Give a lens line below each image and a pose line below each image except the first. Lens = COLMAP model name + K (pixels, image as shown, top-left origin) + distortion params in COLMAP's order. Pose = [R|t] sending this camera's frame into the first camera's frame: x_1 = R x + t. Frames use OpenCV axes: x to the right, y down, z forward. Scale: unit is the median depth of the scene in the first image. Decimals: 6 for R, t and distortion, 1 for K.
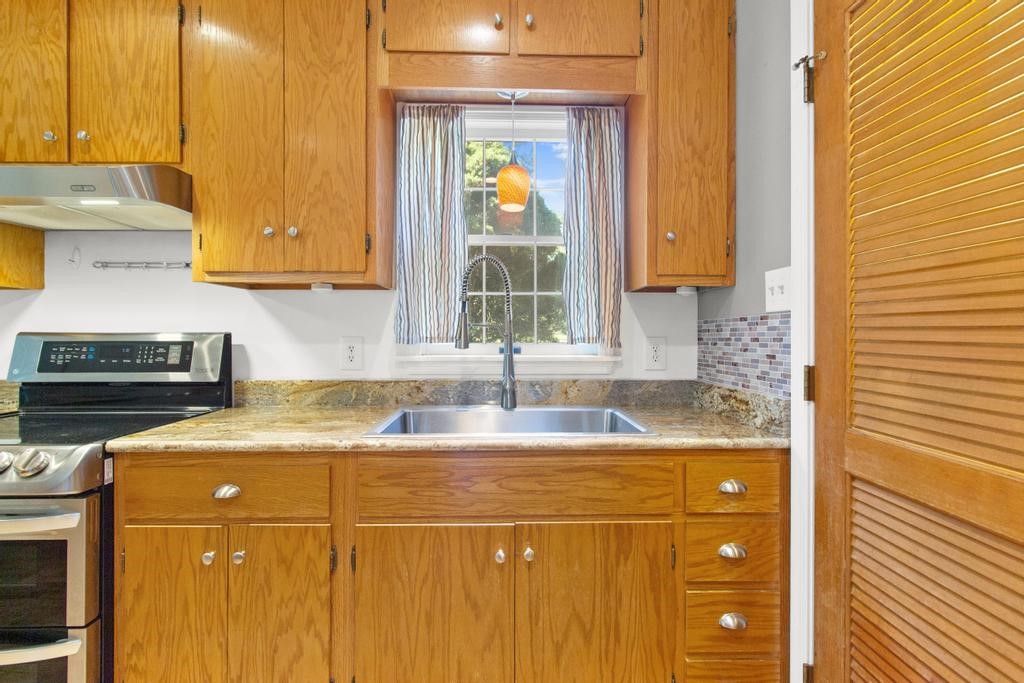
lens RADIAL K [[472.3, 0, 512.0], [0, 472.3, 341.5], [0, 0, 1]] dist [-0.006569, 0.000906]
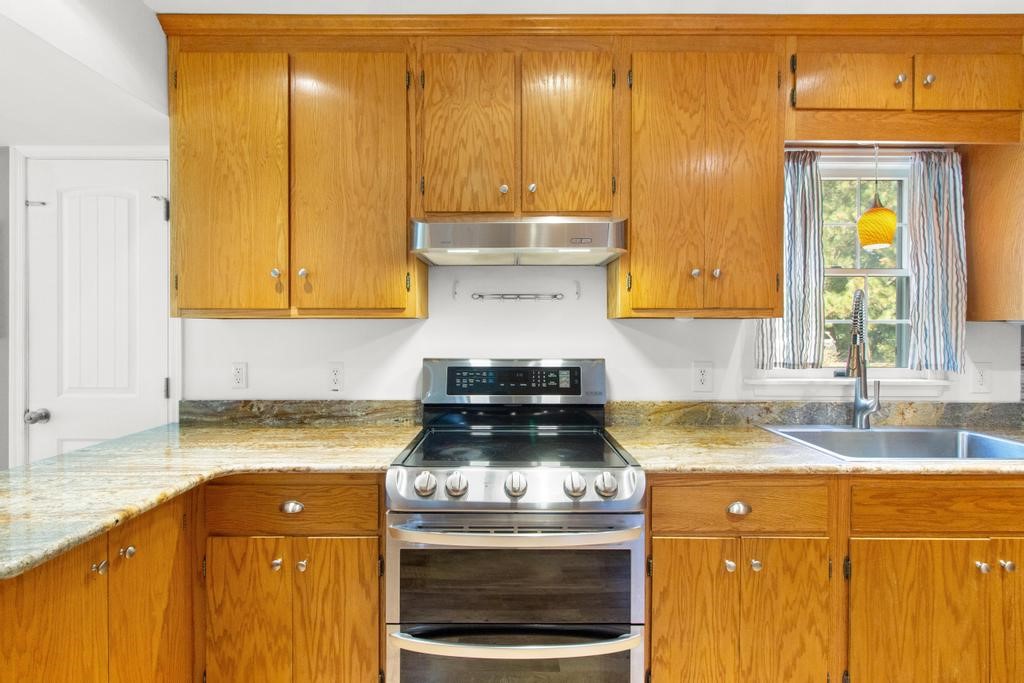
lens RADIAL K [[472.3, 0, 512.0], [0, 472.3, 341.5], [0, 0, 1]] dist [-0.006569, 0.000906]
pose [[0.999404, 0.002181, -0.034438, -0.911615], [-0.001983, 0.999981, 0.005776, -0.076215], [0.034450, -0.005705, 0.999390, -0.135255]]
